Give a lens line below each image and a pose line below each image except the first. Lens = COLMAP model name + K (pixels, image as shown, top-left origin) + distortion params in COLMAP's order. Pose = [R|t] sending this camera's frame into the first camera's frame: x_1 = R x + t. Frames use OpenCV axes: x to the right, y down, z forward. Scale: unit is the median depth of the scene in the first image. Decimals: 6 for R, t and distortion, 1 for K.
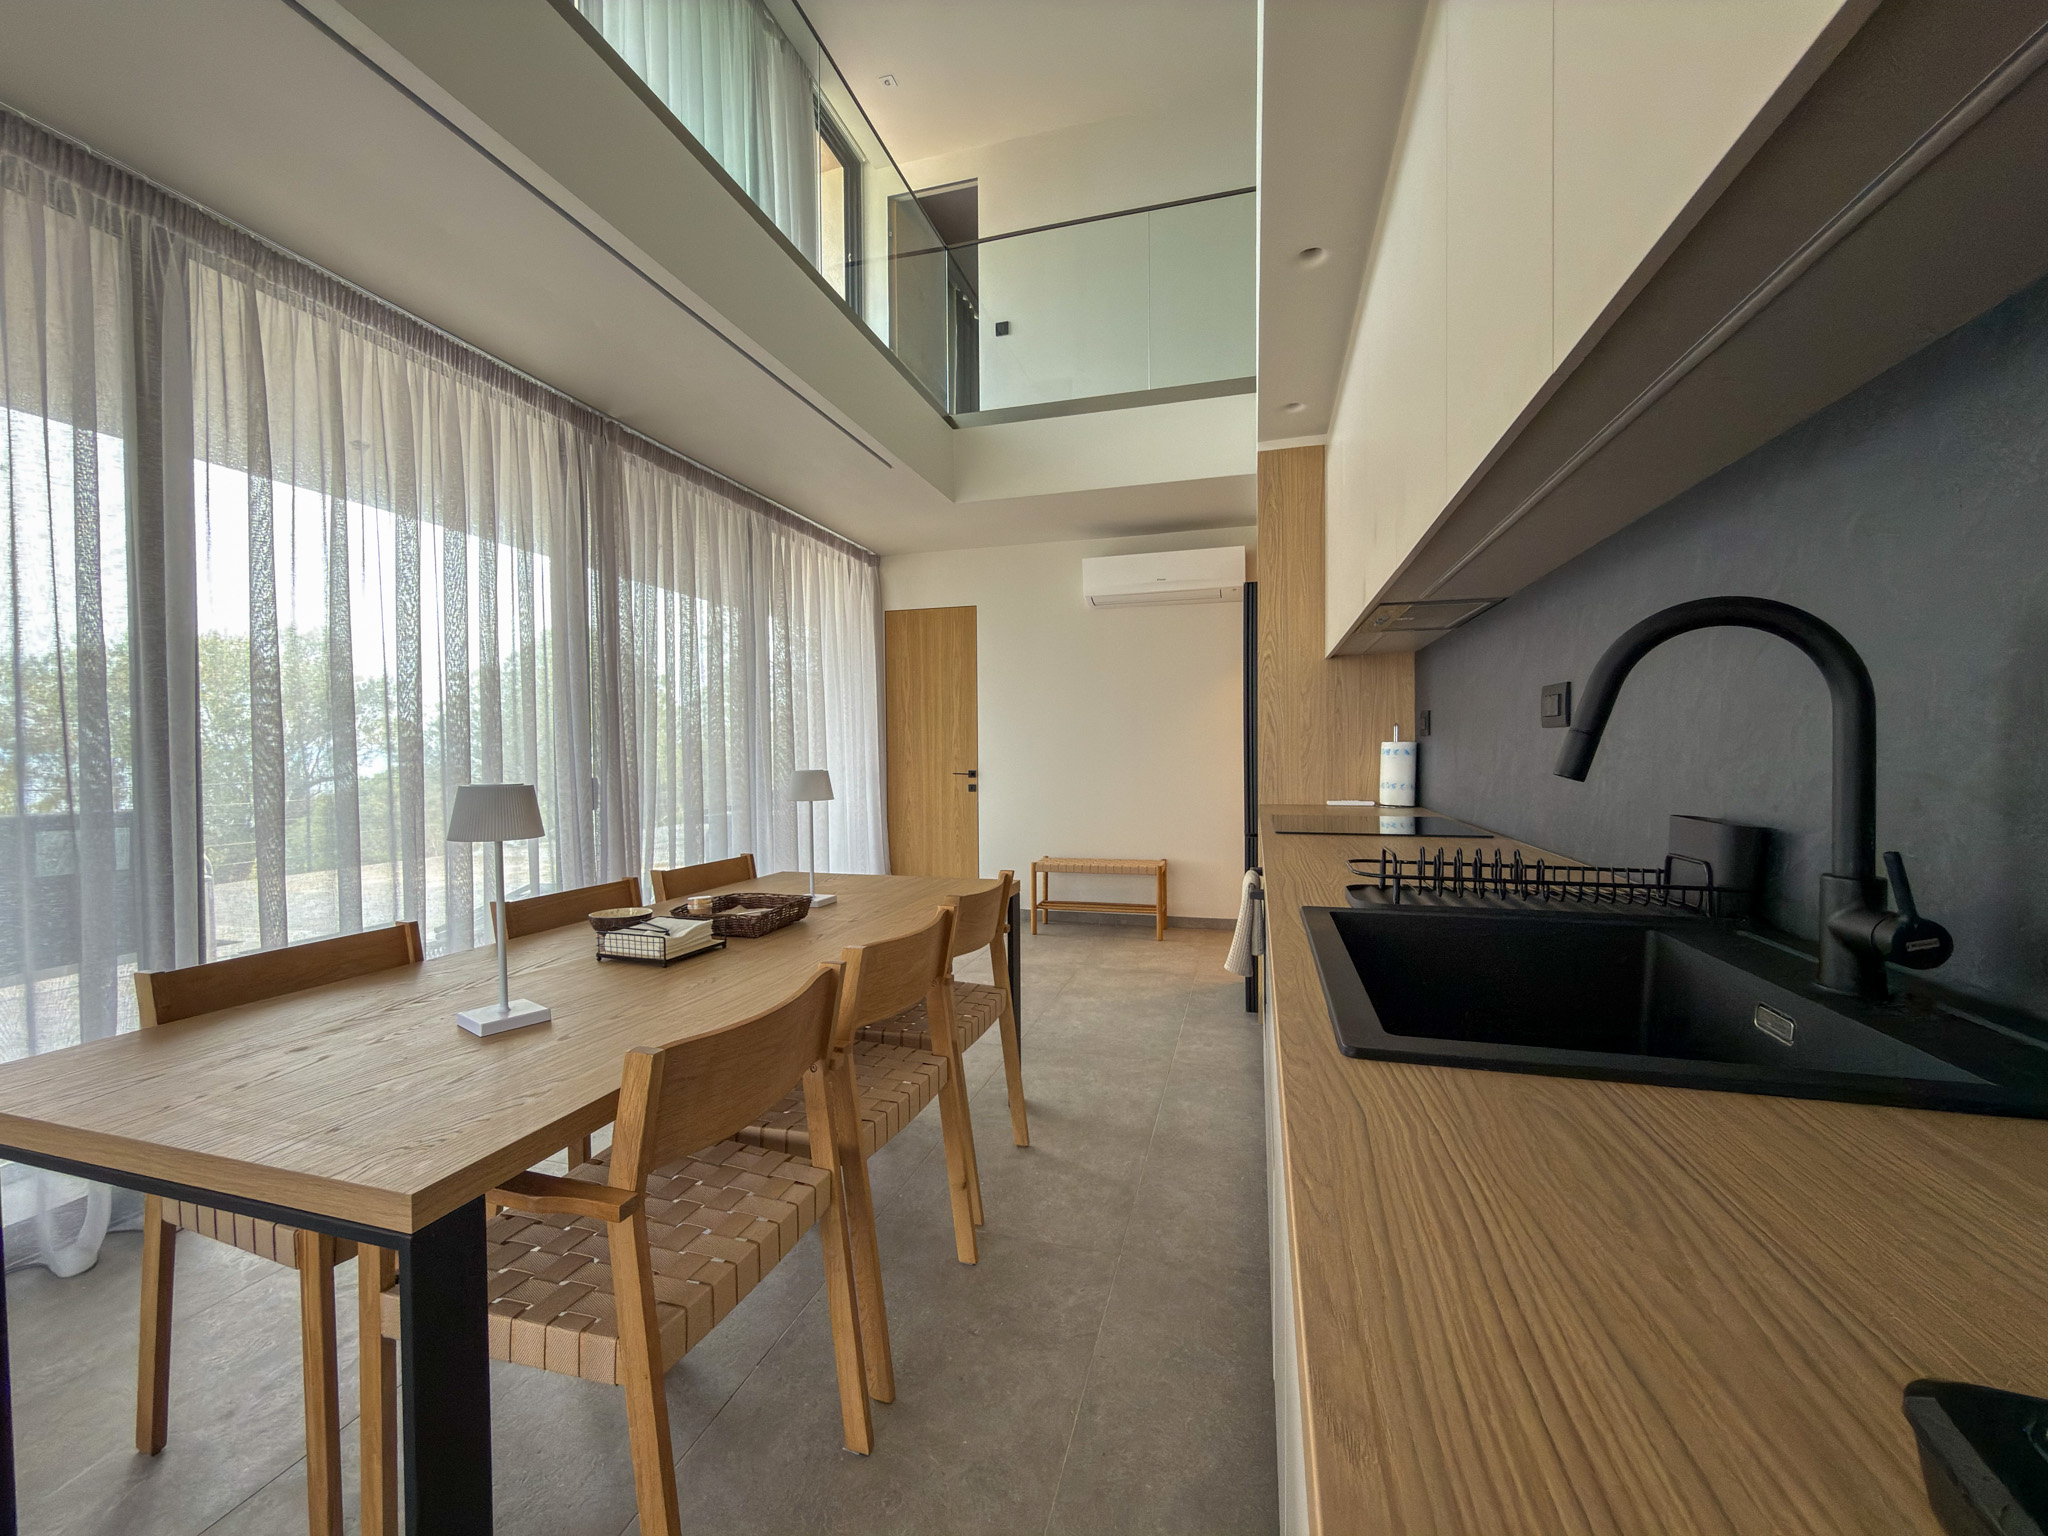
lens RADIAL K [[816.8, 0, 1021.6], [0, 816.8, 762.8], [0, 0, 1]] dist [-0.001300, 0.000116]
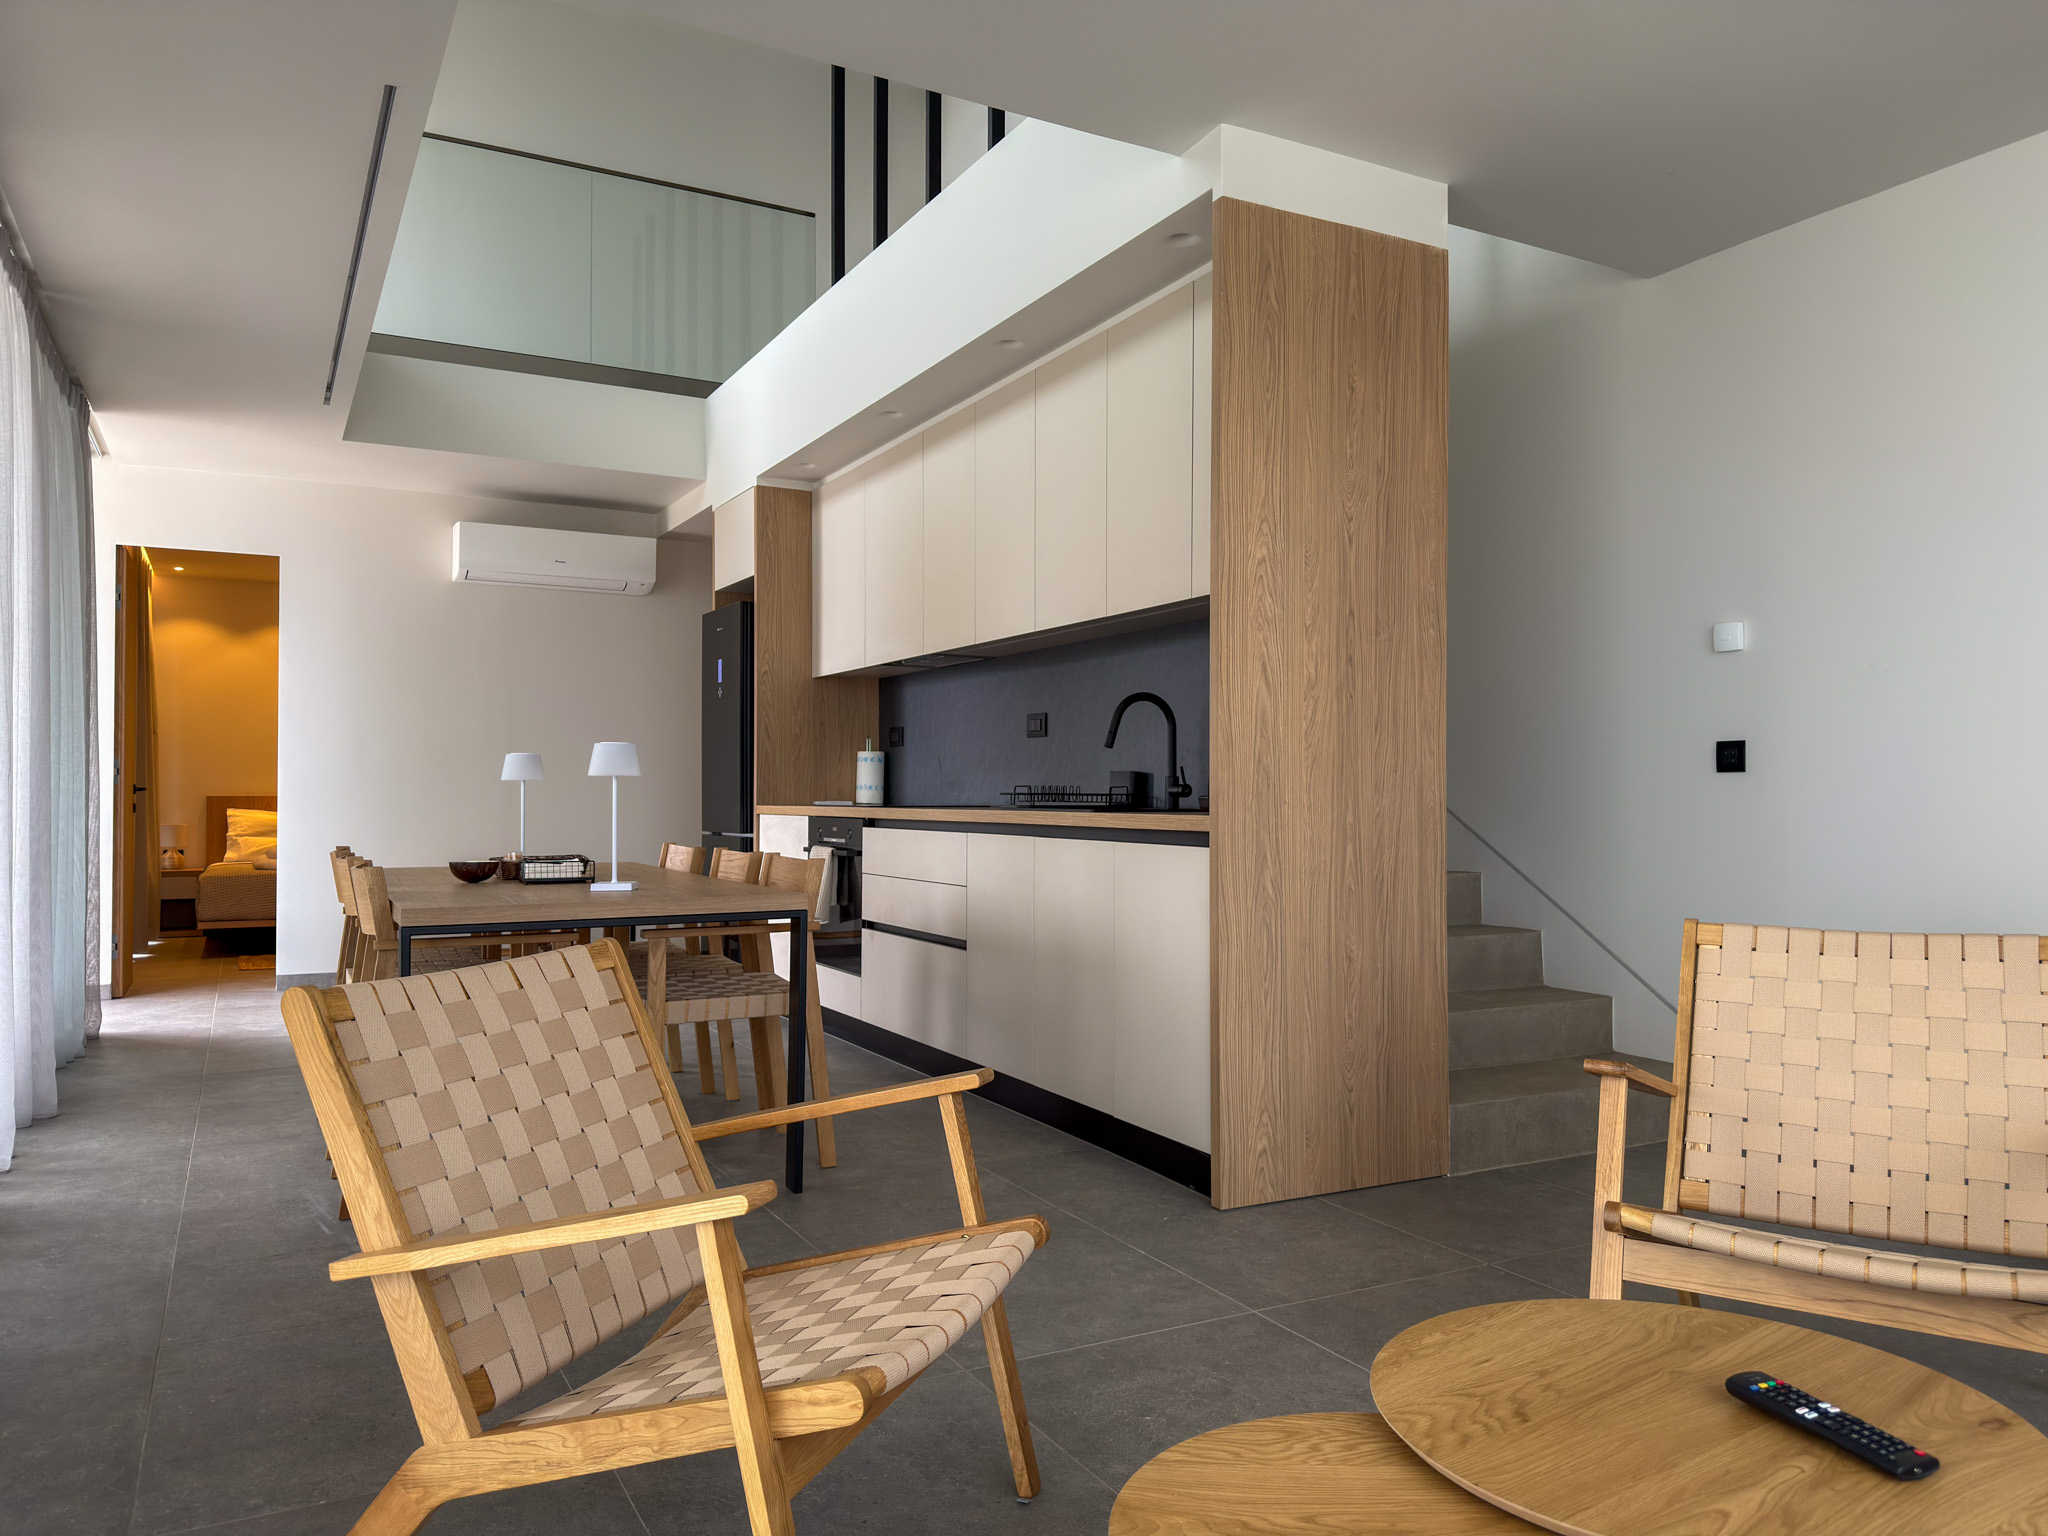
lens RADIAL K [[1436.2, 0, 1027.8], [0, 1436.2, 773.4], [0, 0, 1]] dist [0.088366, -0.124164]
pose [[0.715736, 0.019331, 0.698104, -0.846456], [0.003409, 0.999508, -0.031172, 0.073024], [-0.698363, 0.024691, 0.715318, -0.676553]]
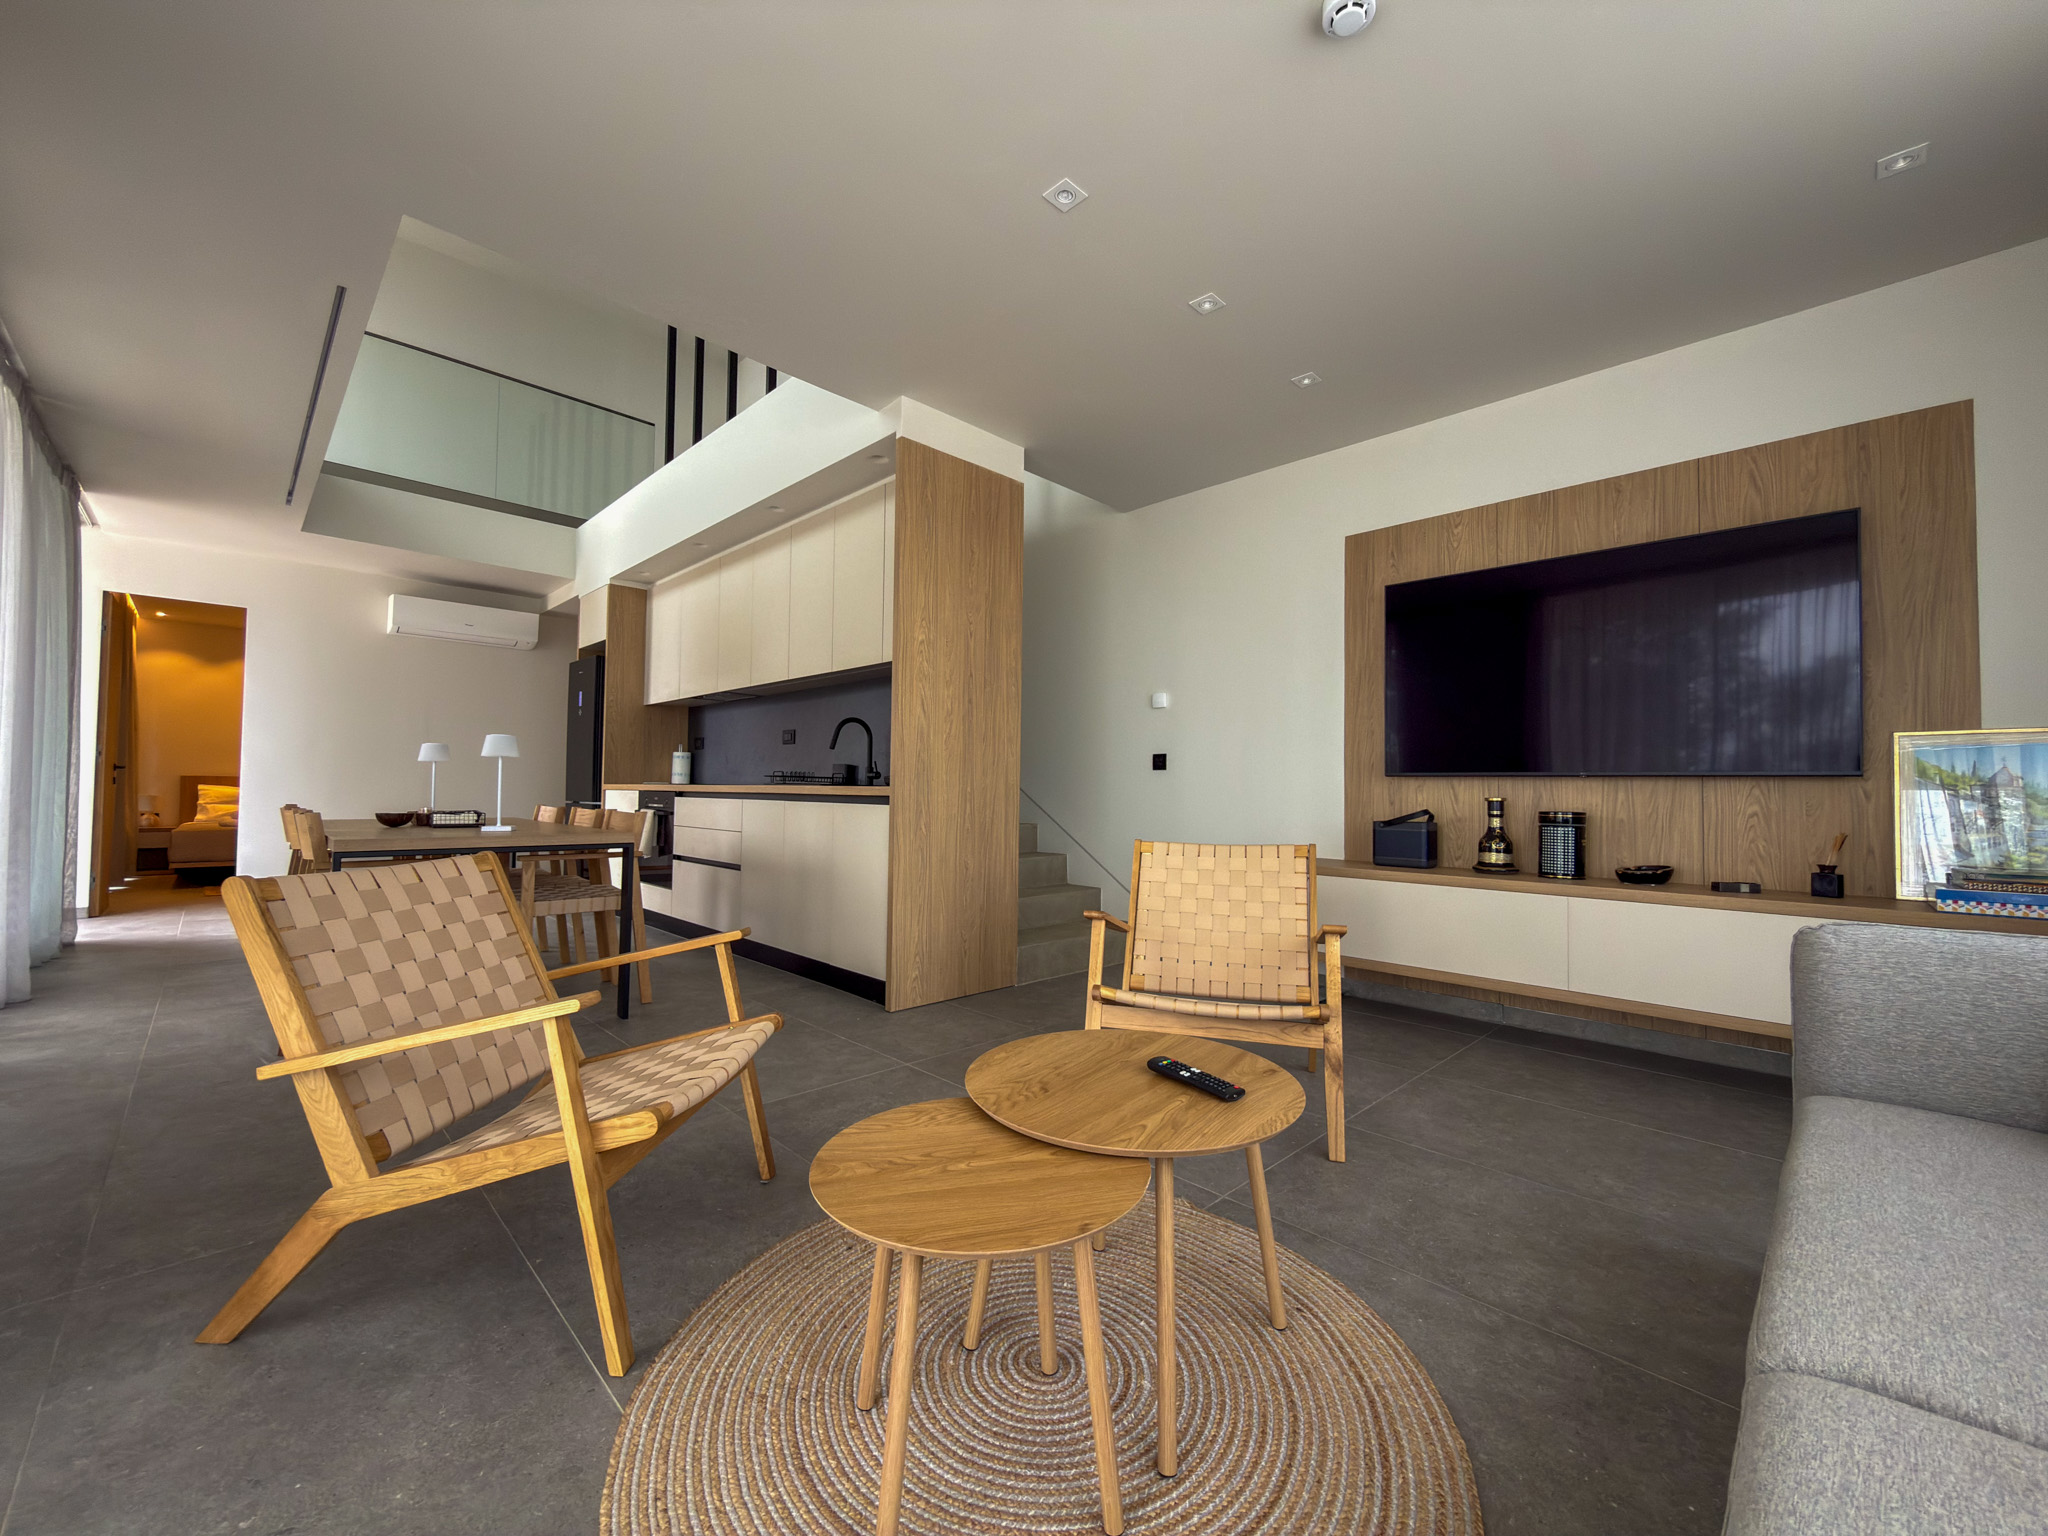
lens RADIAL K [[818.1, 0, 1026.5], [0, 818.1, 767.7], [0, 0, 1]] dist [0.007260, -0.004297]
pose [[0.489571, 0.040481, 0.871023, -0.838048], [-0.004223, 0.999020, -0.044056, 0.093358], [-0.871953, 0.017891, 0.489262, -0.677896]]
